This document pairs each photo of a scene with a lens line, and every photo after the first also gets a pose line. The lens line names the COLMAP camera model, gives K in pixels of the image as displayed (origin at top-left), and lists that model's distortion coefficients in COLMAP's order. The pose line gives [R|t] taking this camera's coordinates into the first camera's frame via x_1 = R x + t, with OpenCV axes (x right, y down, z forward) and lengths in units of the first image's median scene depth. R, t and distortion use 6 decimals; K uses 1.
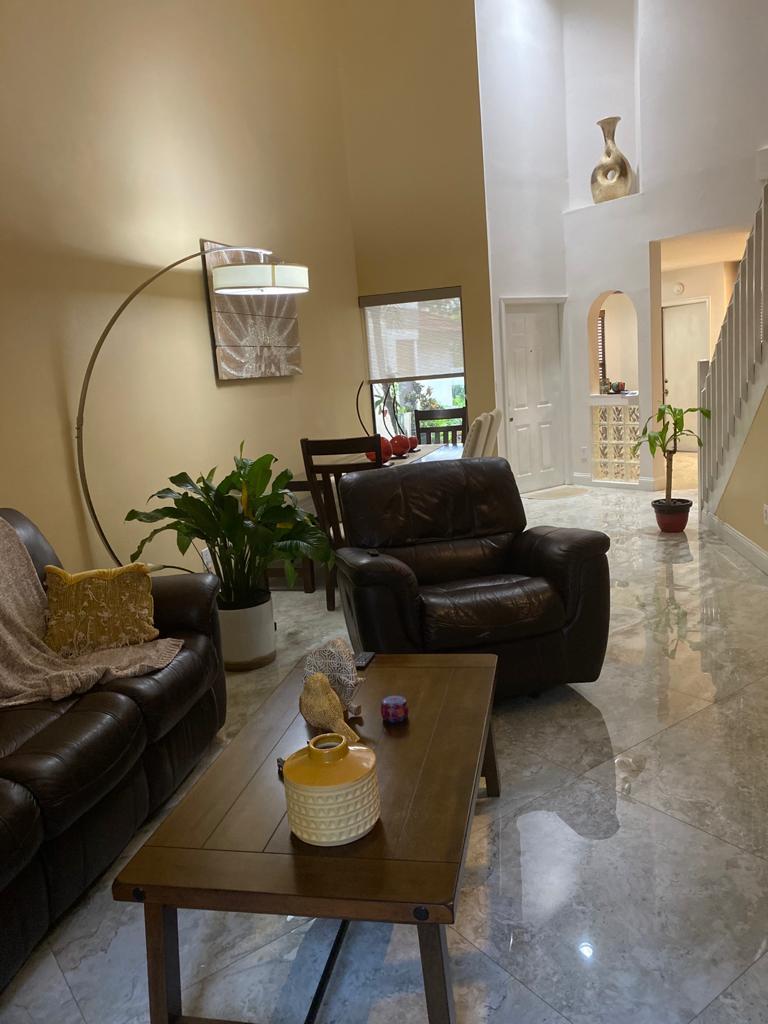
lens RADIAL K [[778.4, 0, 384.0], [0, 778.4, 512.0], [0, 0, 1]] dist [0.111746, -0.249664]
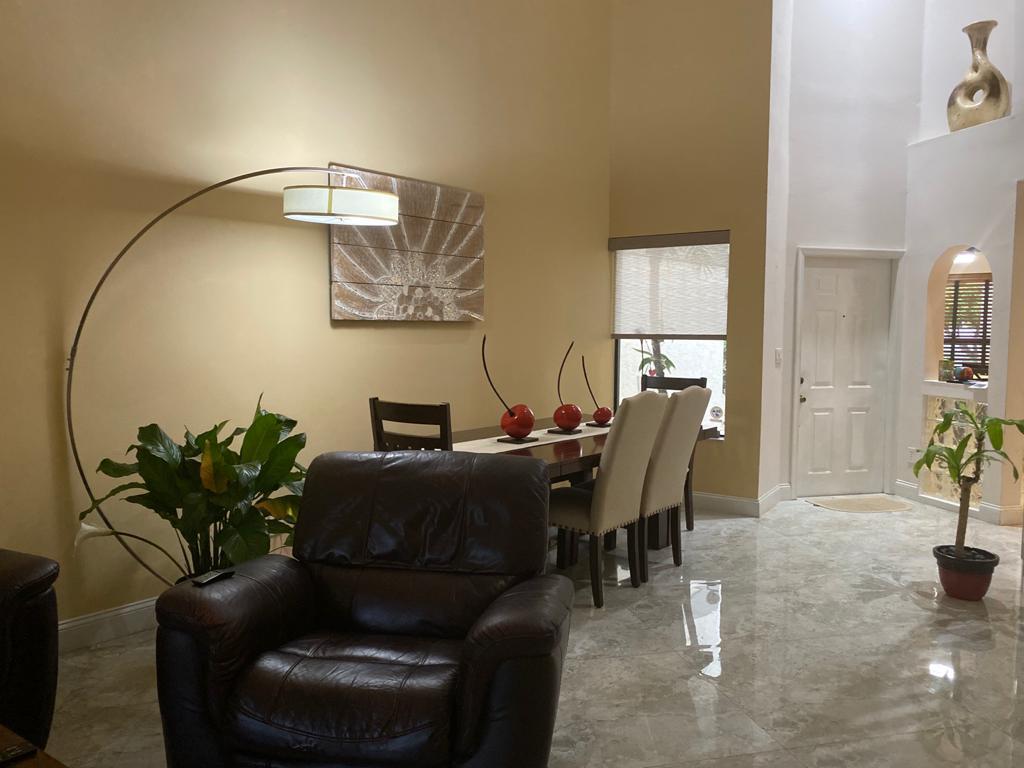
lens RADIAL K [[772.3, 0, 512.0], [0, 772.3, 384.0], [0, 0, 1]] dist [0.091793, -0.115572]
pose [[0.919638, 0.113812, -0.375917, 0.243440], [-0.145690, 0.987664, -0.057390, -0.060546], [0.364748, 0.107545, 0.924875, 0.219376]]
